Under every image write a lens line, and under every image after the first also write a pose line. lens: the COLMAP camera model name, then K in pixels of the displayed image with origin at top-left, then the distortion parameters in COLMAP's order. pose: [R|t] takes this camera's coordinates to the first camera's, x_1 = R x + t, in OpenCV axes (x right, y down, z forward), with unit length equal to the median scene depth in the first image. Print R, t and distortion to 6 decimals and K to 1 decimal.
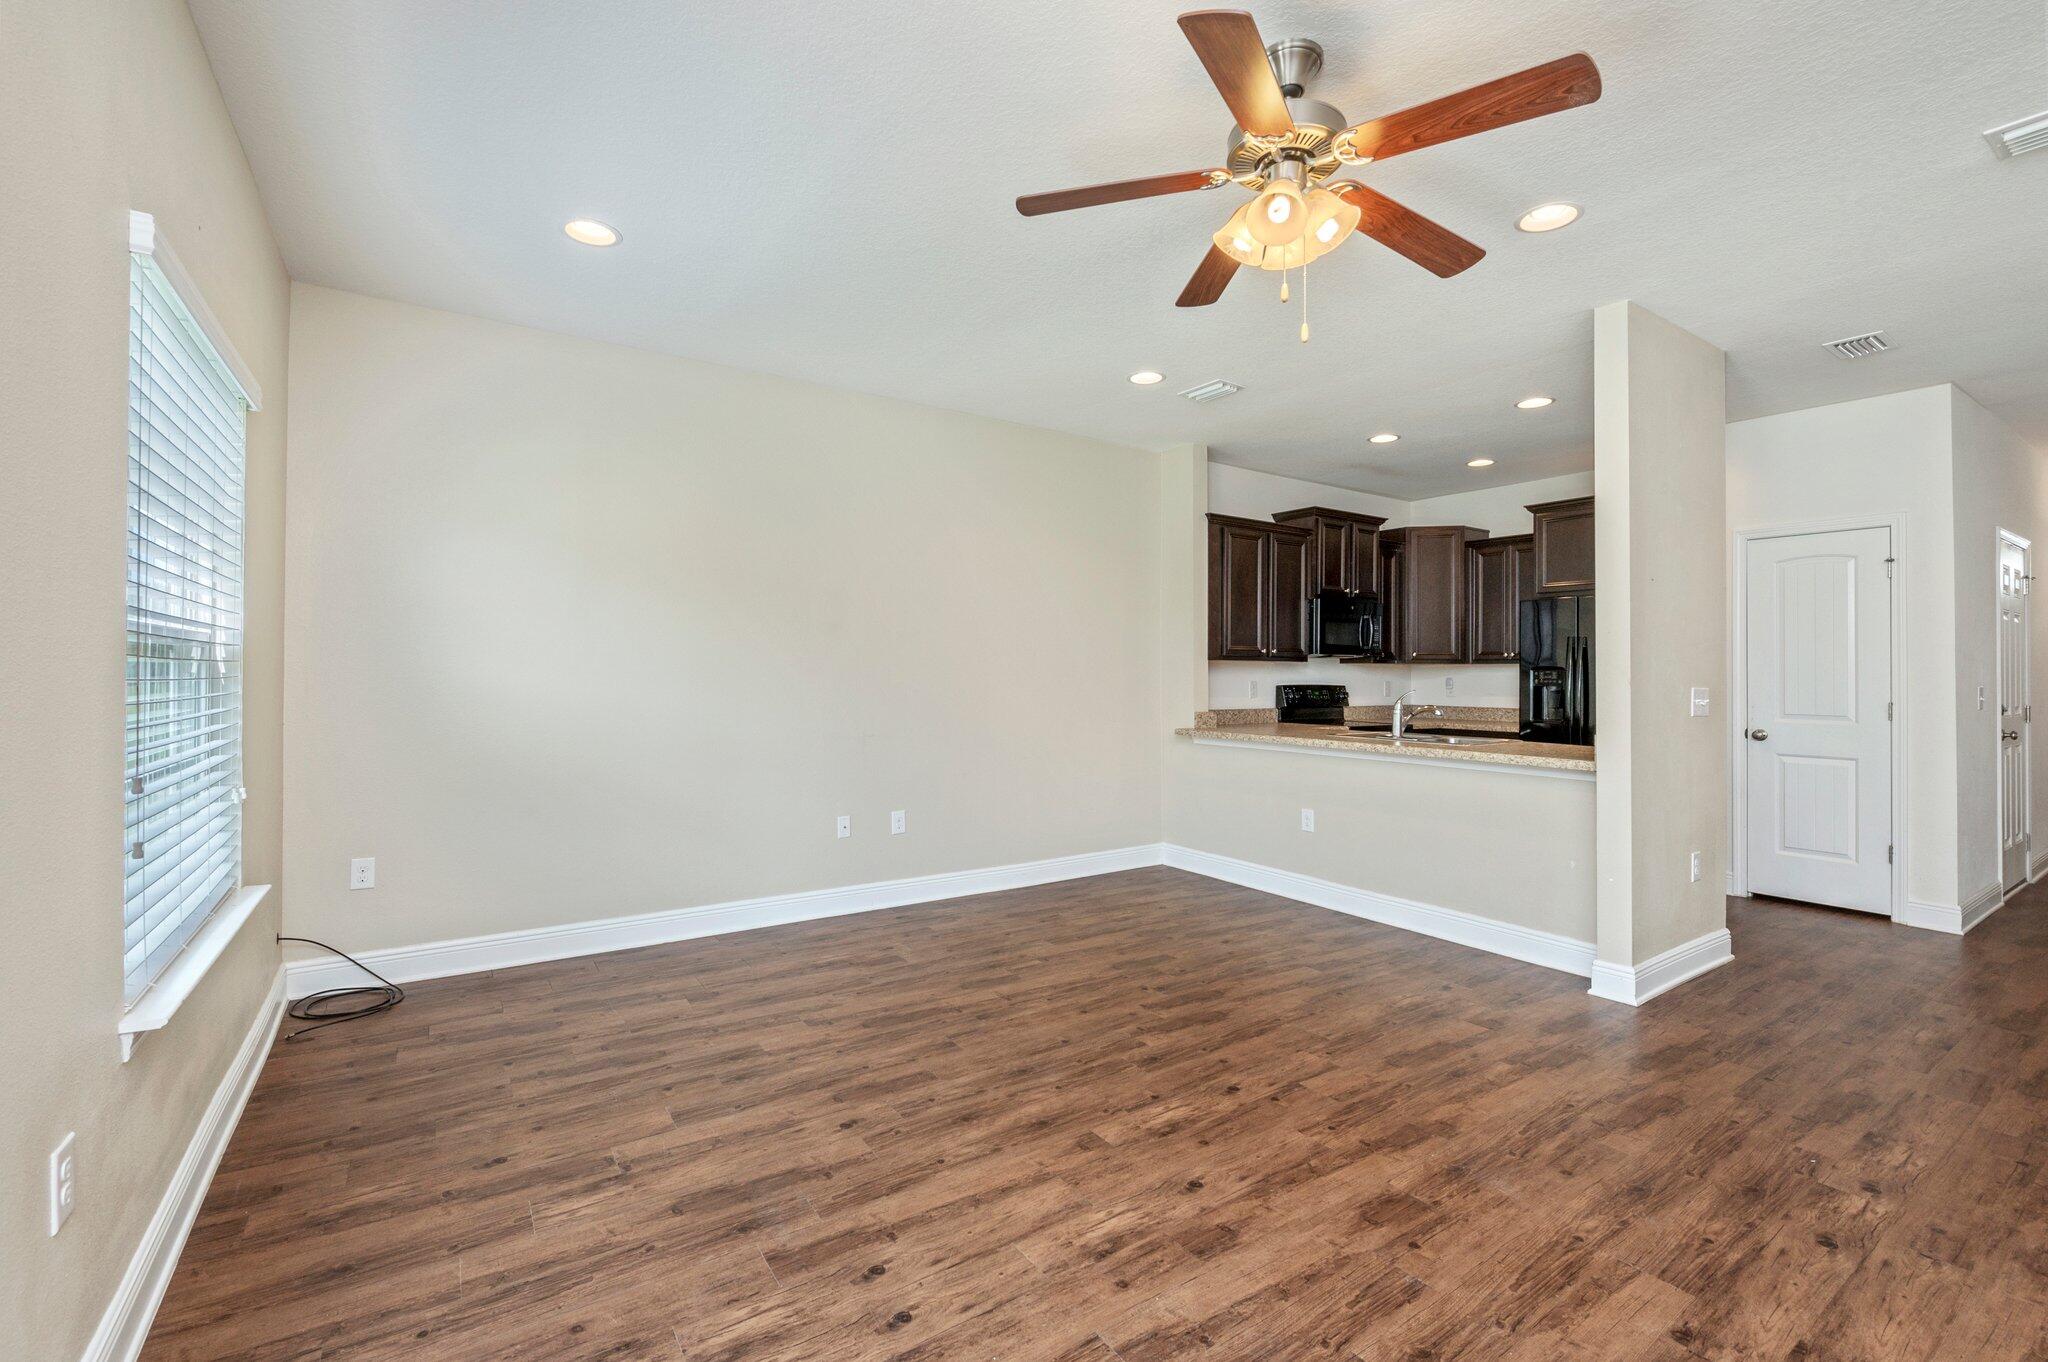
lens RADIAL K [[869.0, 0, 1024.0], [0, 869.0, 681.0], [0, 0, 1]] dist [-0.000568, -0.000071]
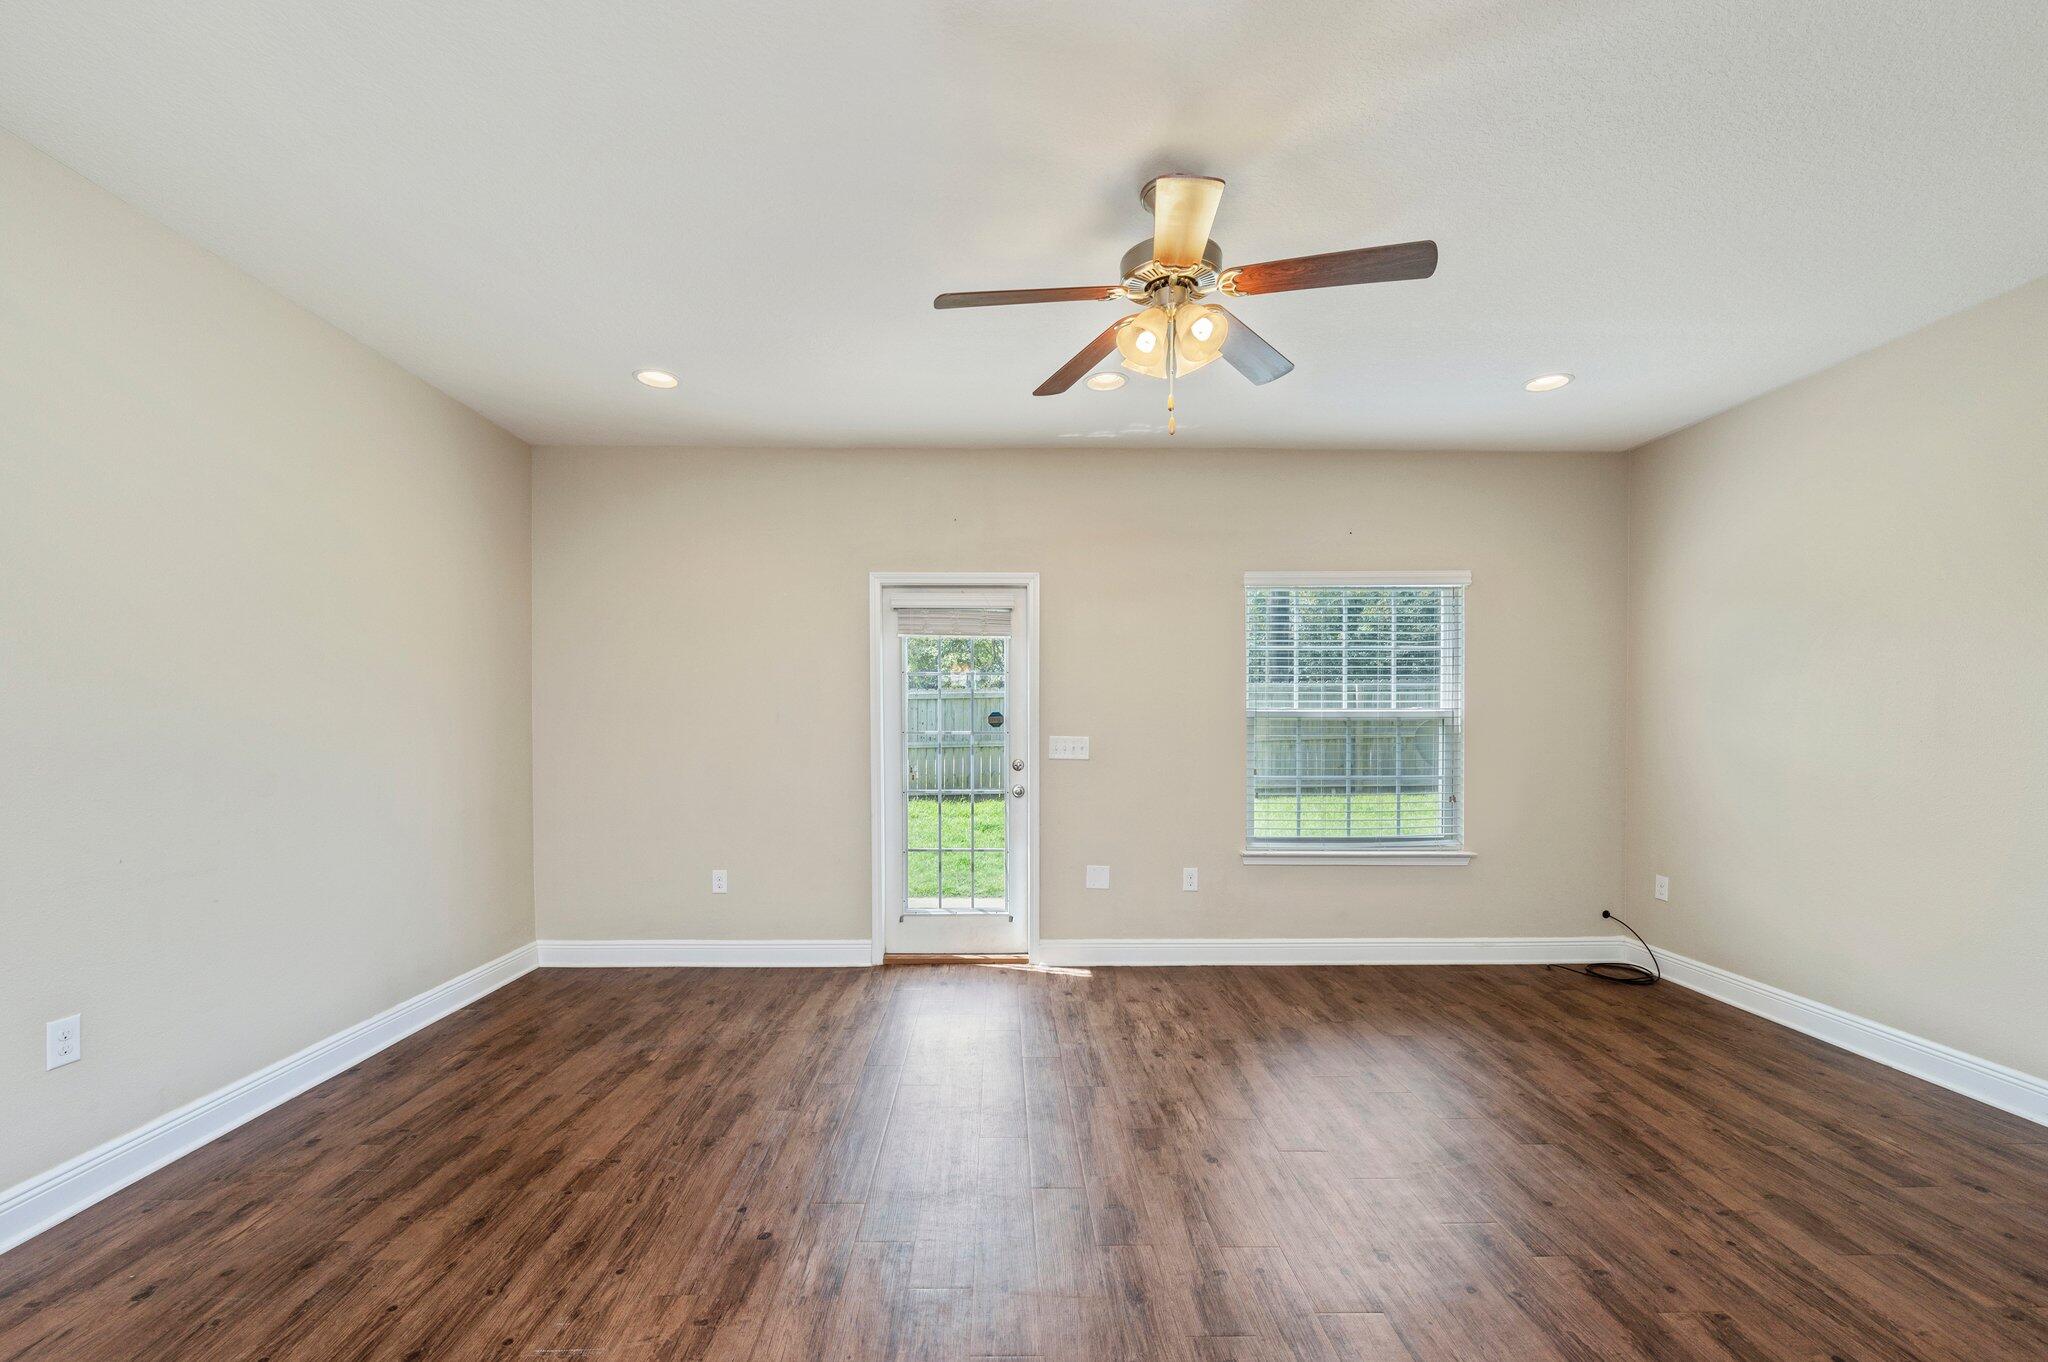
lens RADIAL K [[896.0, 0, 1024.0], [0, 896.0, 681.0], [0, 0, 1]] dist [-0.000061, 0.000106]
pose [[-0.536416, -0.040375, -0.842987, 0.935053], [-0.007146, 0.999036, -0.043302, -0.023203], [0.843923, -0.017204, -0.536188, 0.957752]]
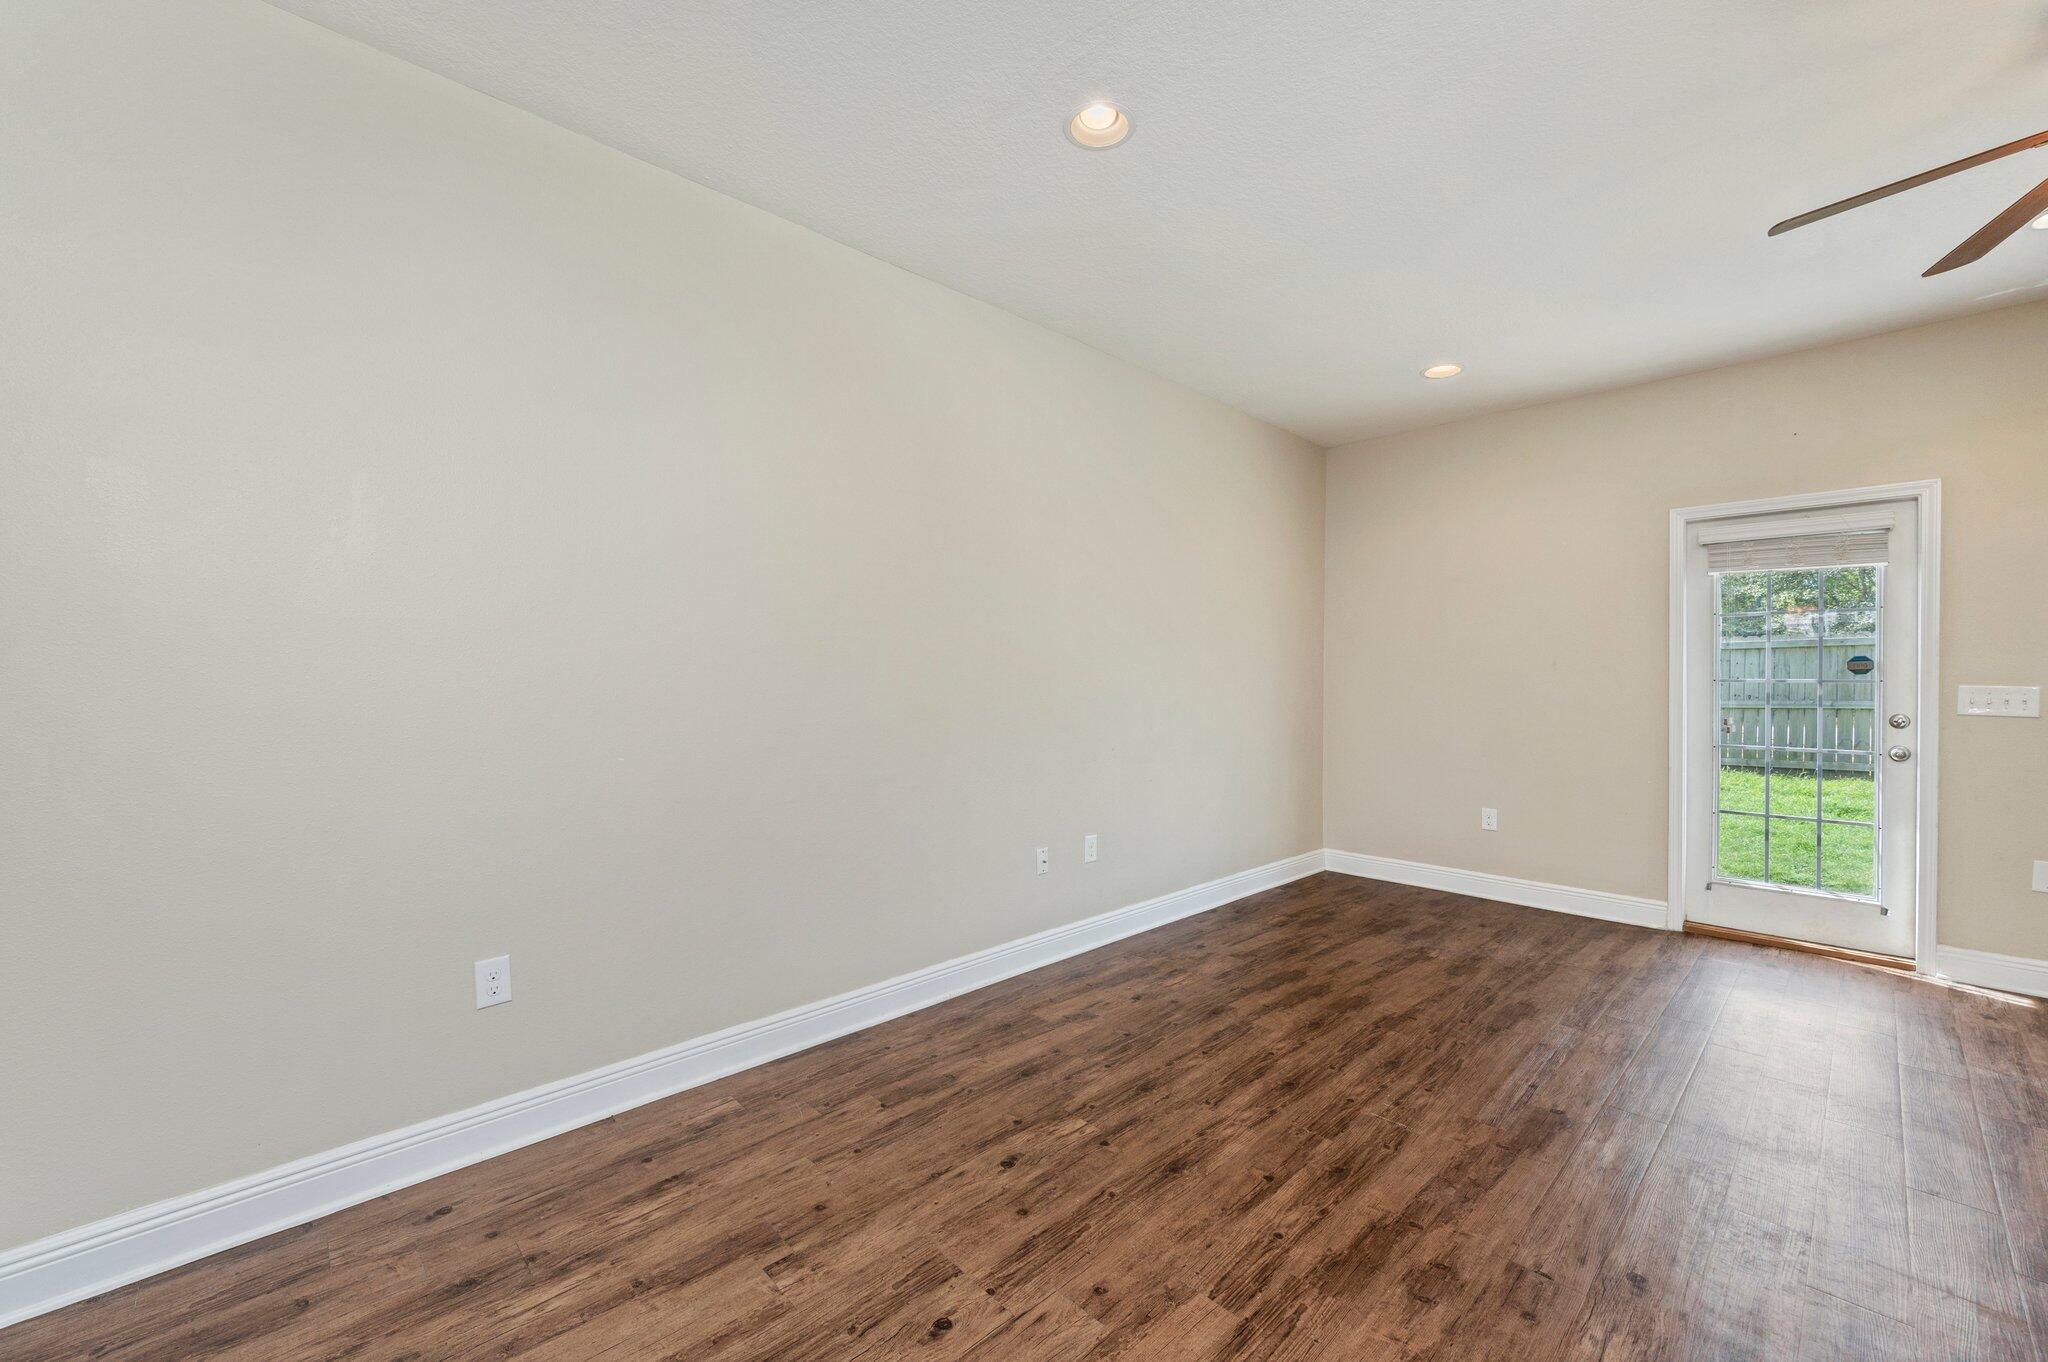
lens RADIAL K [[825.8, 0, 976.2], [0, 825.8, 687.4], [0, 0, 1]] dist [-0.019898, 0.003578]
pose [[-0.990054, -0.001598, -0.140676, 1.114997], [-0.004232, 0.999821, 0.018427, -0.002099], [0.140621, 0.018839, -0.989884, 1.089449]]
